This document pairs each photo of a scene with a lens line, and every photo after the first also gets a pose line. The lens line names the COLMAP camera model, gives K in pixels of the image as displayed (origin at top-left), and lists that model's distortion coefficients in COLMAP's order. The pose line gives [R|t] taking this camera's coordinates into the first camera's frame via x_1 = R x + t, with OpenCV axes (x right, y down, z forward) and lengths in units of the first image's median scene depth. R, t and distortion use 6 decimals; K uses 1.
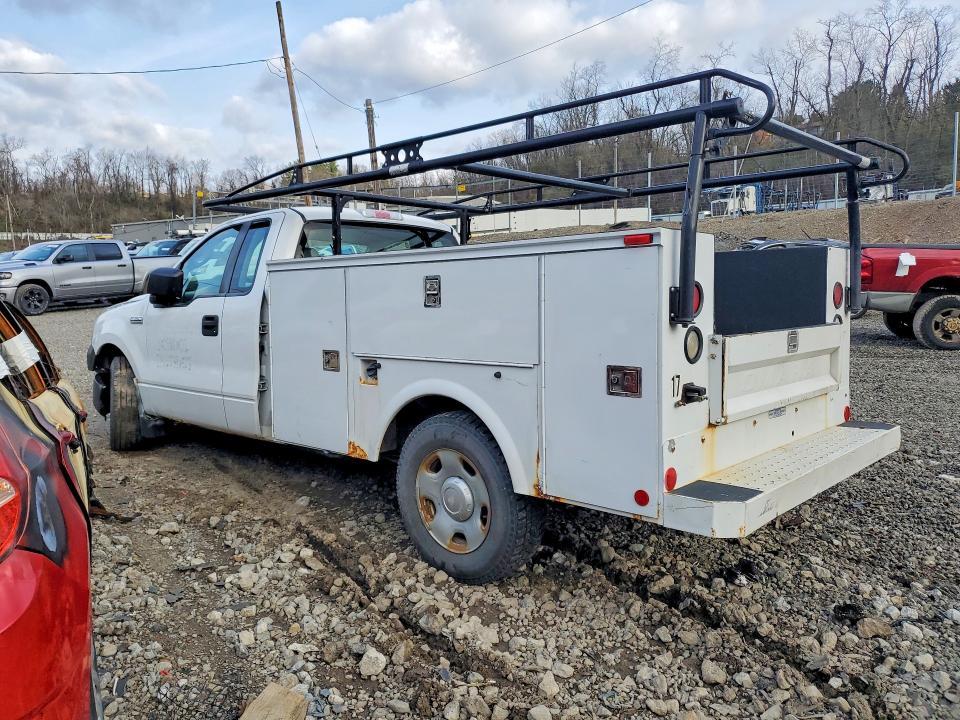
lens RADIAL K [[767.0, 0, 486.5], [0, 767.0, 359.5], [0, 0, 1]] dist [-0.003049, -0.004594]
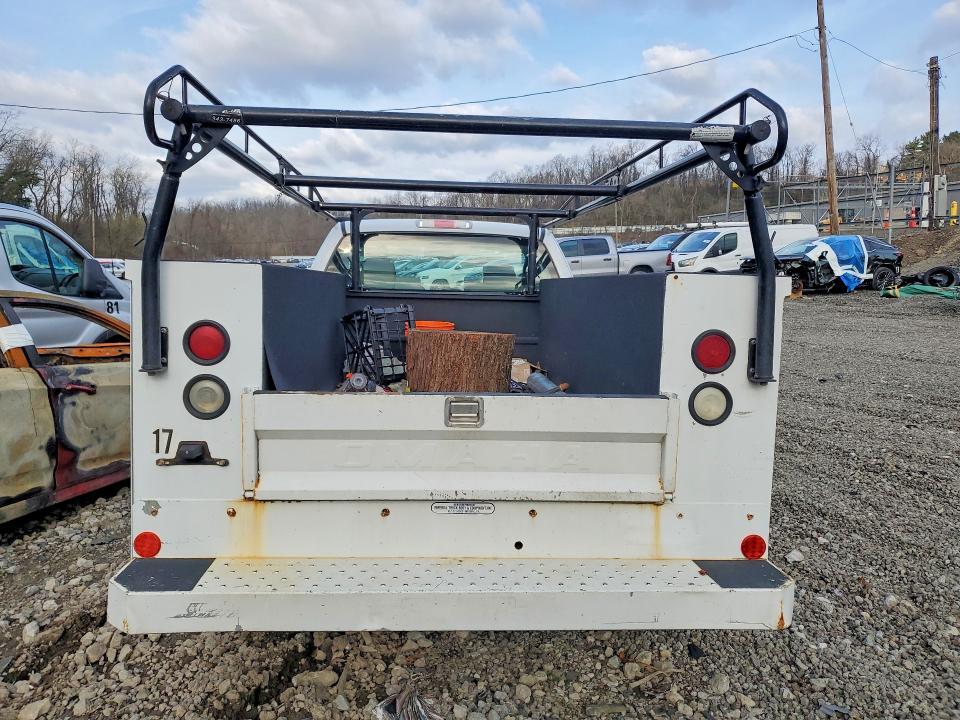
lens RADIAL K [[778.6, 0, 478.6], [0, 778.6, 382.6], [0, 0, 1]] dist [0.001707, 0.002592]
pose [[0.715636, 0.118794, -0.688297, 0.916699], [-0.090363, 0.992896, 0.077412, -0.110102], [0.692603, 0.006798, 0.721287, 0.506017]]
